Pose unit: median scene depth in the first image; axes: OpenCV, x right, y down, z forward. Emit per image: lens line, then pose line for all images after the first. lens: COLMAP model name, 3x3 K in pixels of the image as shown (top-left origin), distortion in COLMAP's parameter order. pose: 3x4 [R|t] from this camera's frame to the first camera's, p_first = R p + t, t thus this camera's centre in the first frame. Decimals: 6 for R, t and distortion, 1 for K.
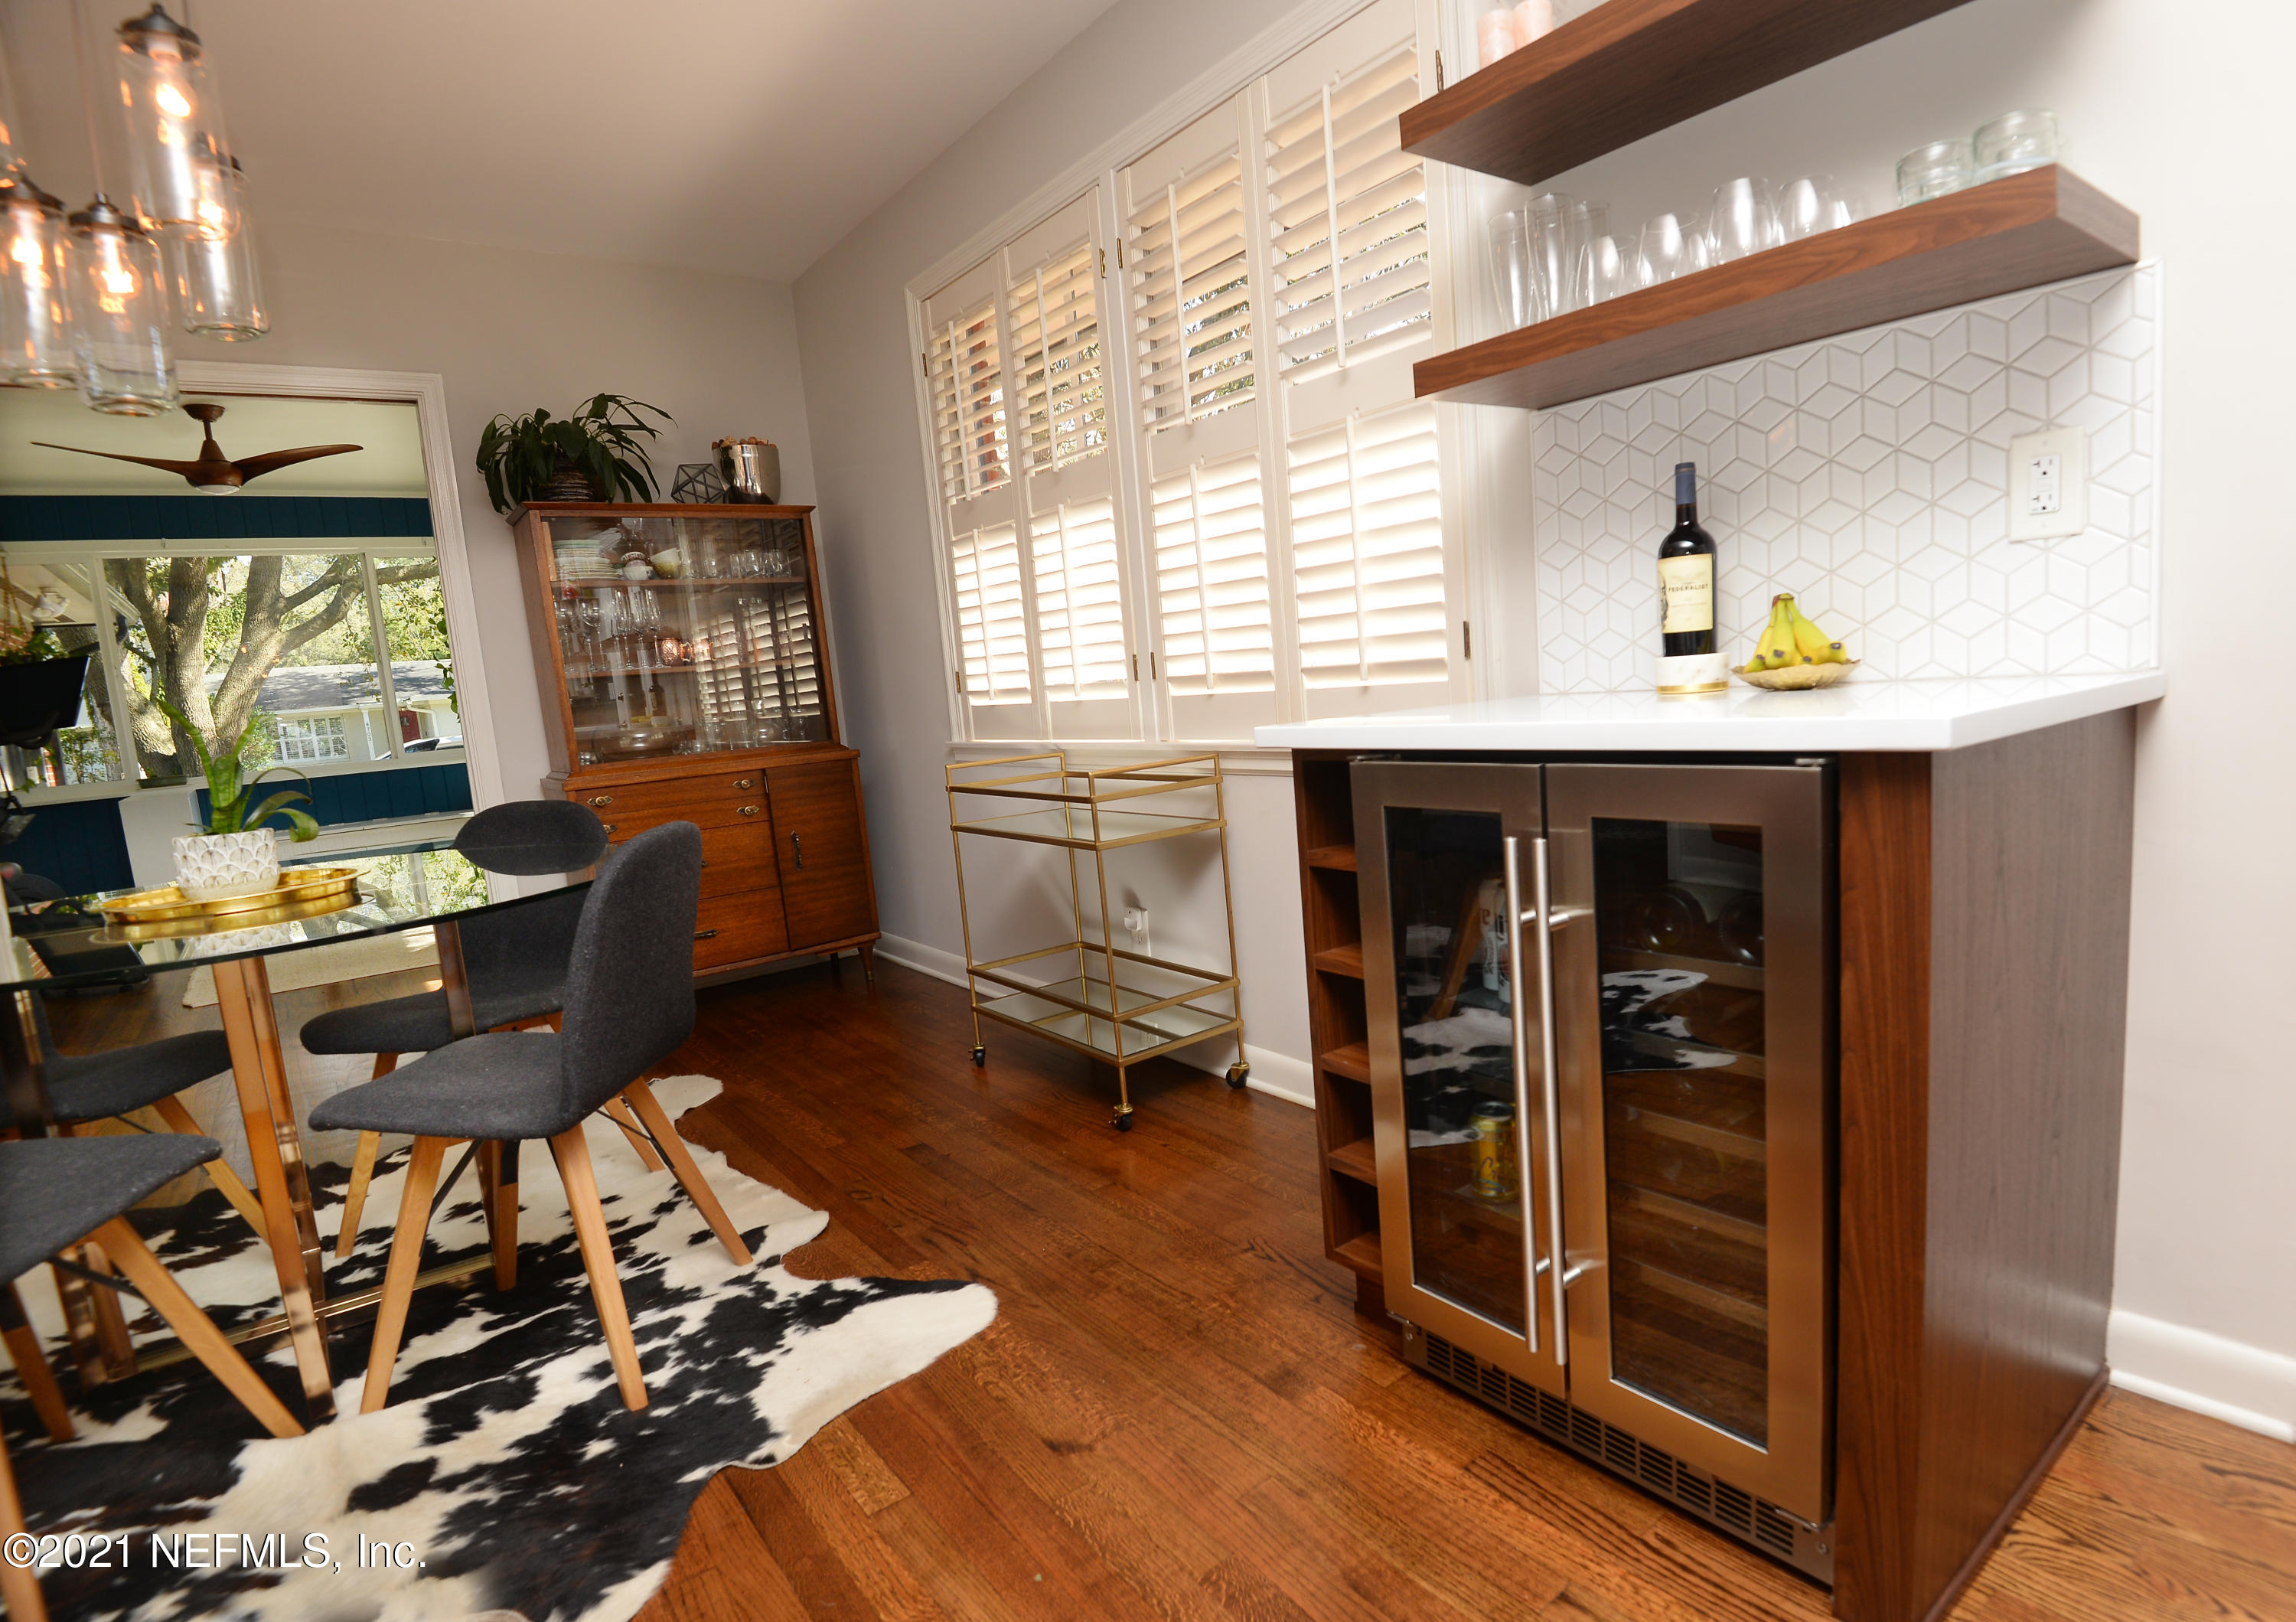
lens RADIAL K [[1163.5, 0, 1217.8], [0, 1163.5, 848.7], [0, 0, 1]] dist [-0.015030, -0.018752]
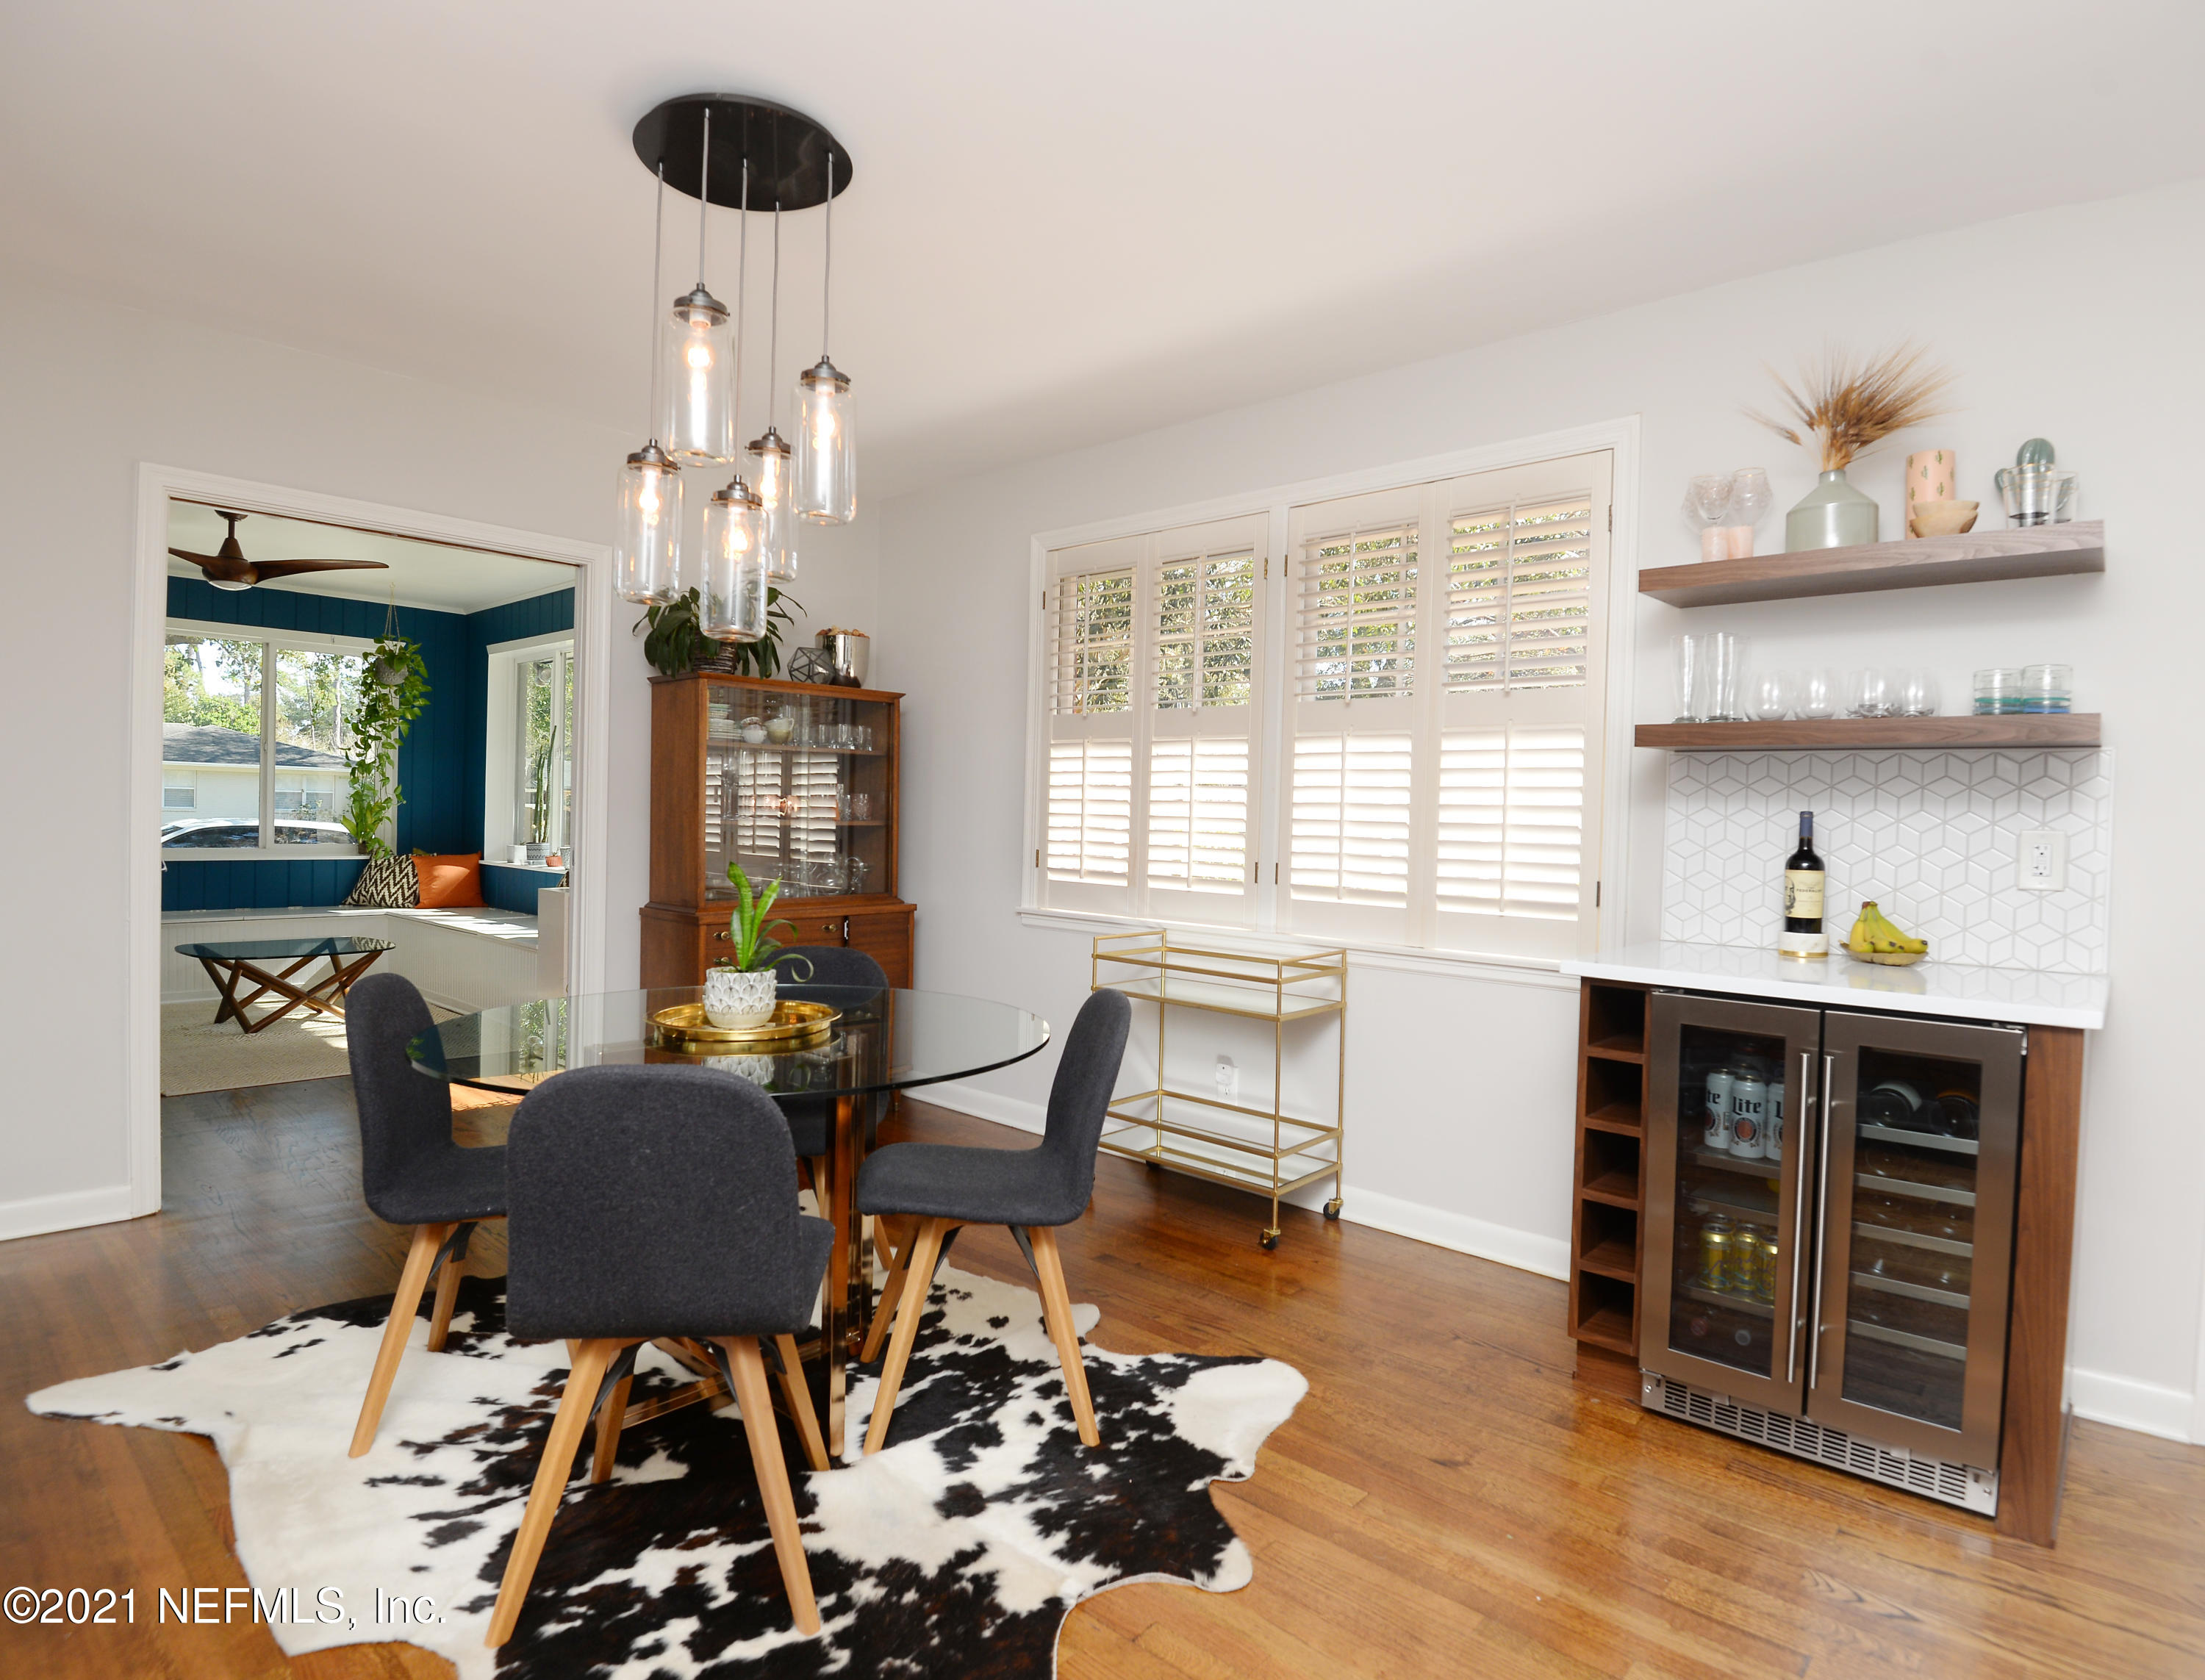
lens RADIAL K [[1153.3, 0, 1102.5], [0, 1153.3, 840.0], [0, 0, 1]] dist [-0.010382, -0.021623]
pose [[0.983939, 0.092740, 0.152525, -0.699043], [-0.071750, 0.987859, -0.137795, -0.009955], [-0.163452, 0.124638, 0.978646, -0.331134]]
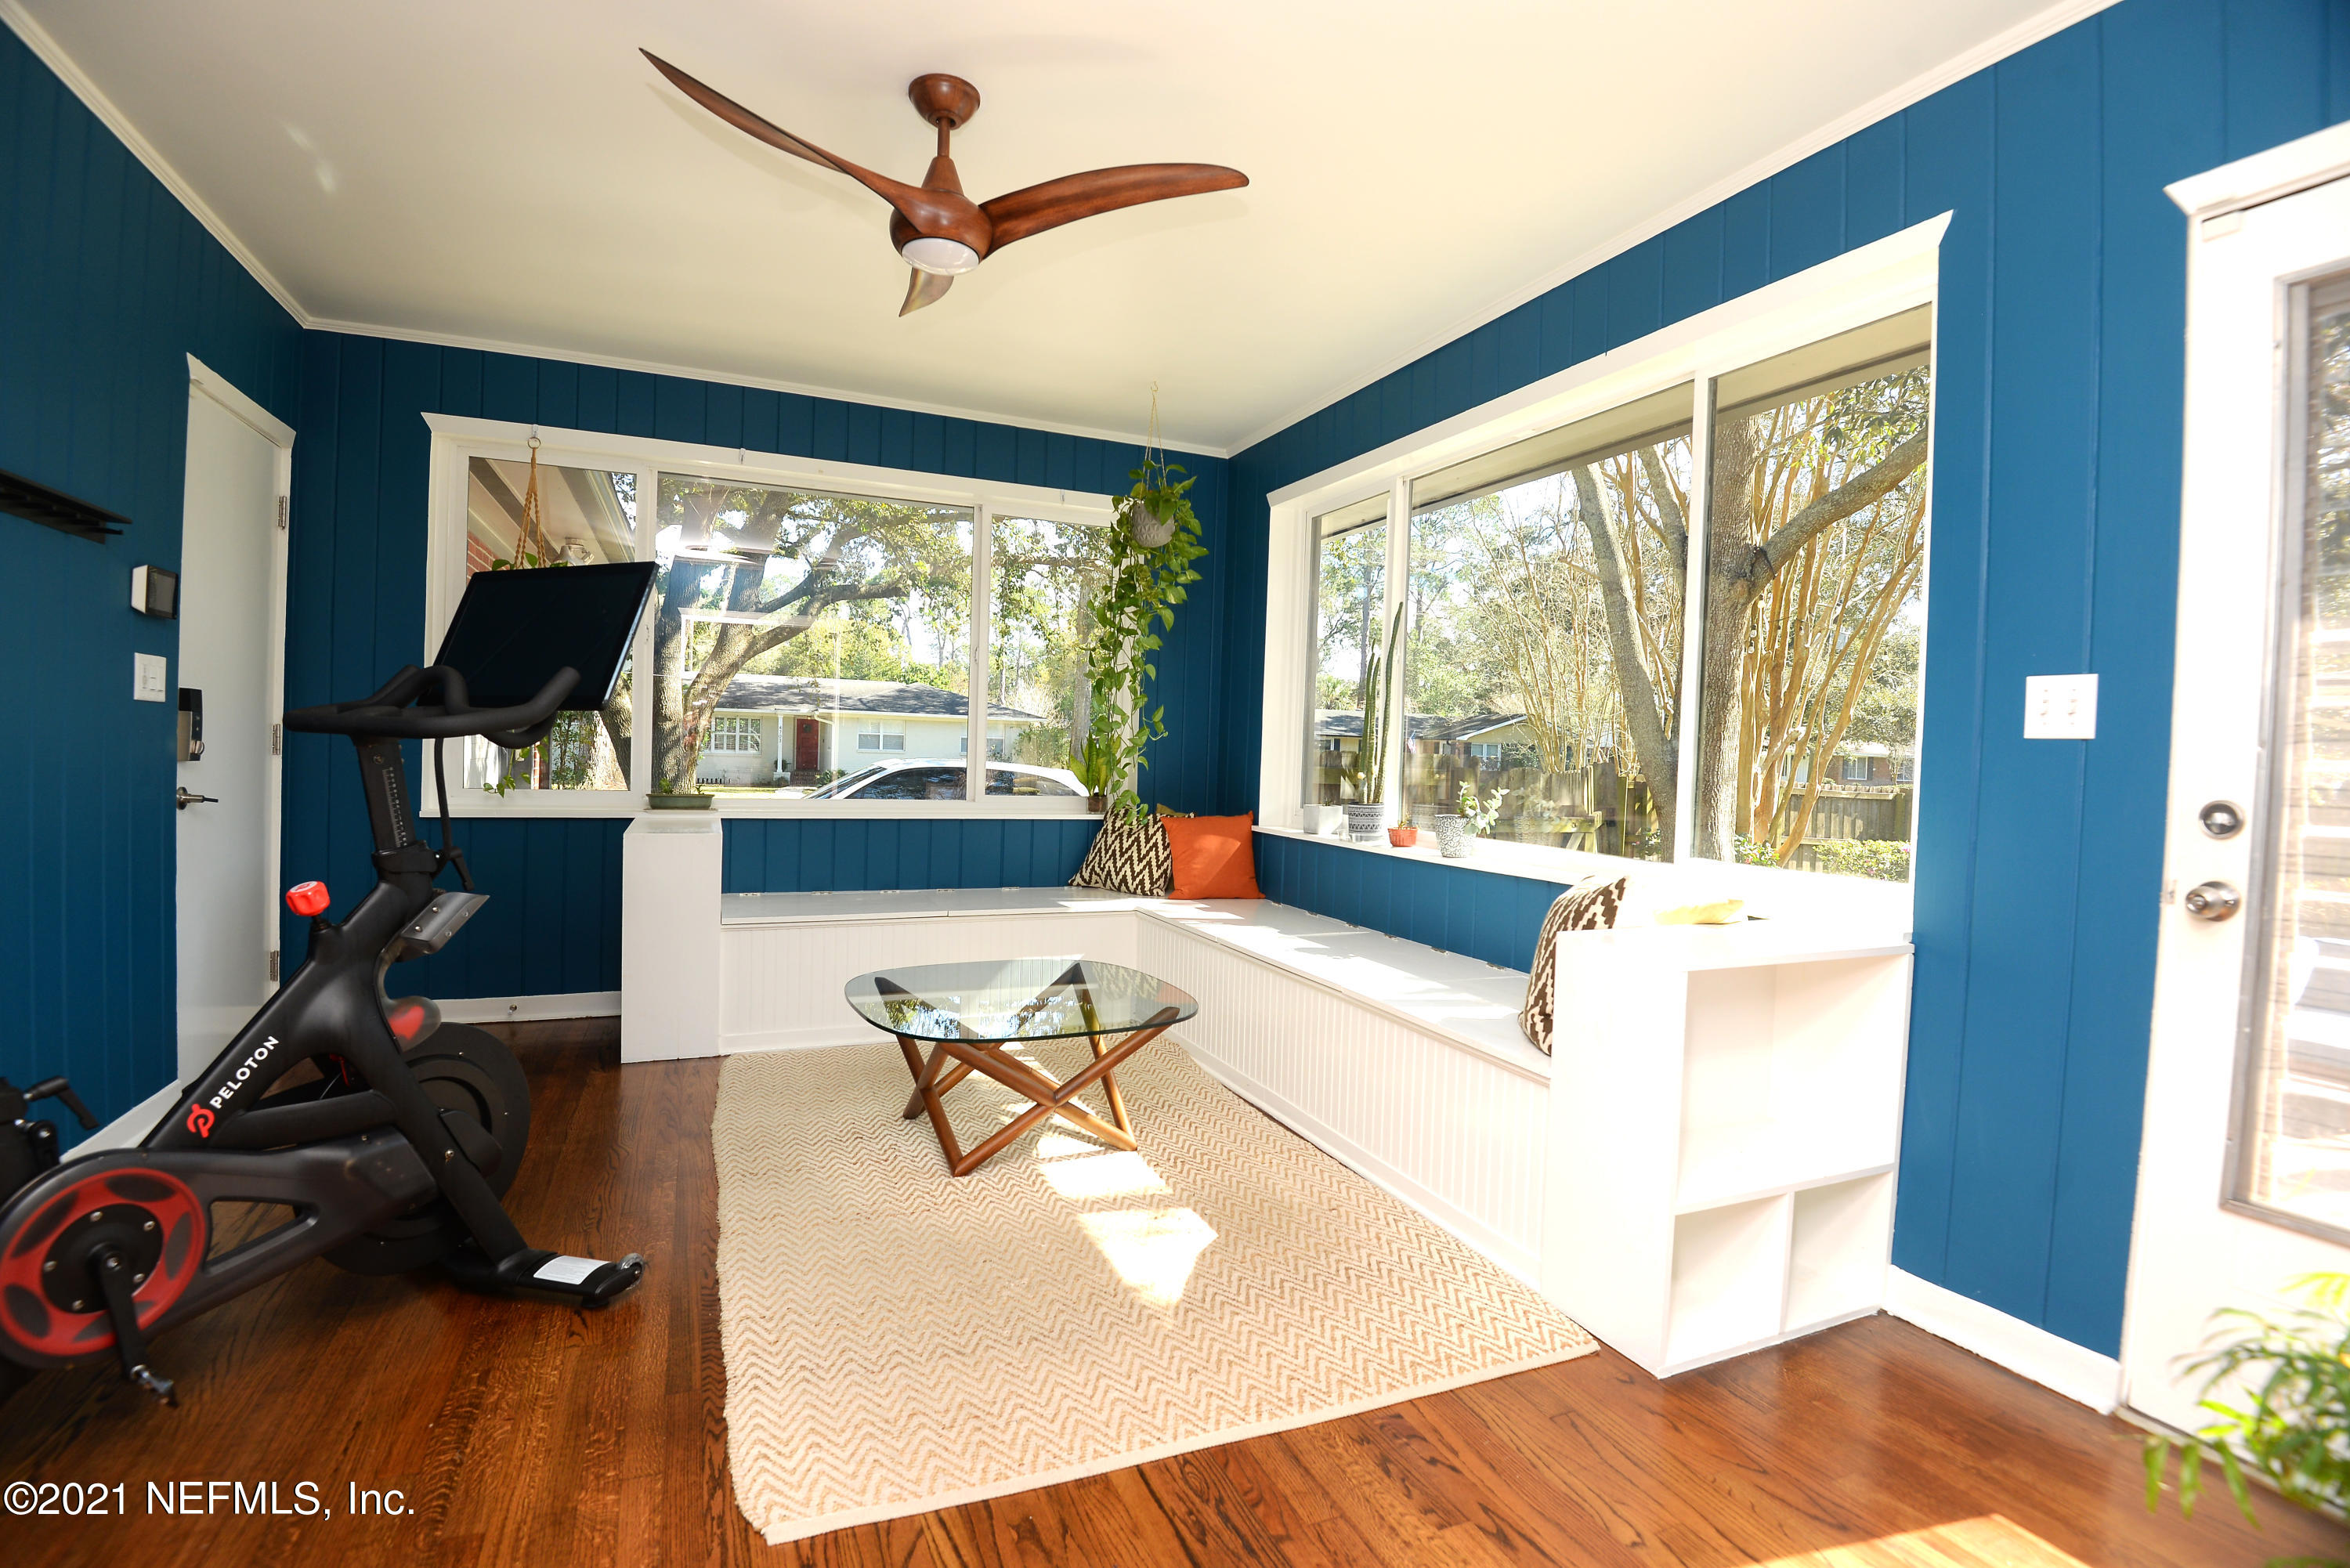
lens RADIAL K [[1090.5, 0, 1175.0], [0, 1090.5, 784.0], [0, 0, 1]] dist [-0.061448, -0.000105]
pose [[0.956047, 0.108857, -0.272258, -1.885075], [-0.138556, 0.986044, -0.092297, -0.200469], [0.258412, 0.125963, 0.957787, 1.811477]]
